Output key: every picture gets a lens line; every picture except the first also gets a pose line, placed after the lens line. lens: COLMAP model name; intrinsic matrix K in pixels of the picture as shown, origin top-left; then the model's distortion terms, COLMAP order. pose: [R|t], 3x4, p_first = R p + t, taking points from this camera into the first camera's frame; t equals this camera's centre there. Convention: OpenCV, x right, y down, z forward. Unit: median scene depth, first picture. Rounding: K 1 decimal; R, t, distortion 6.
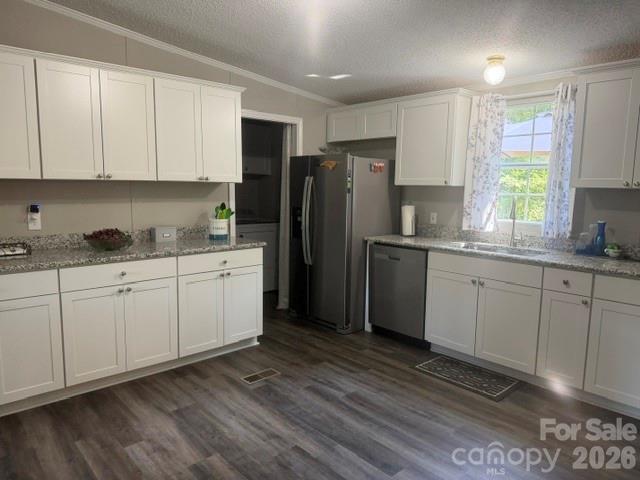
lens RADIAL K [[443.6, 0, 319.8], [0, 443.6, 241.9], [0, 0, 1]] dist [0.070261, -0.092565]
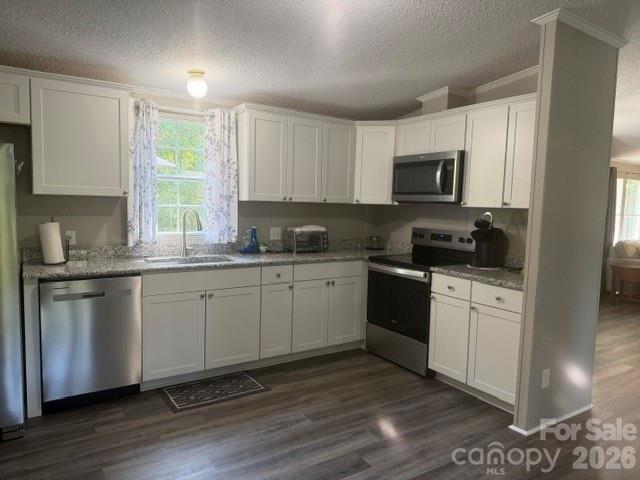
lens RADIAL K [[443.6, 0, 319.8], [0, 443.6, 241.9], [0, 0, 1]] dist [0.070261, -0.092565]
pose [[0.163092, -0.101651, 0.981360, -0.567924], [0.101729, 0.991109, 0.085755, -0.086789], [-0.981352, 0.085847, 0.171983, 0.565183]]
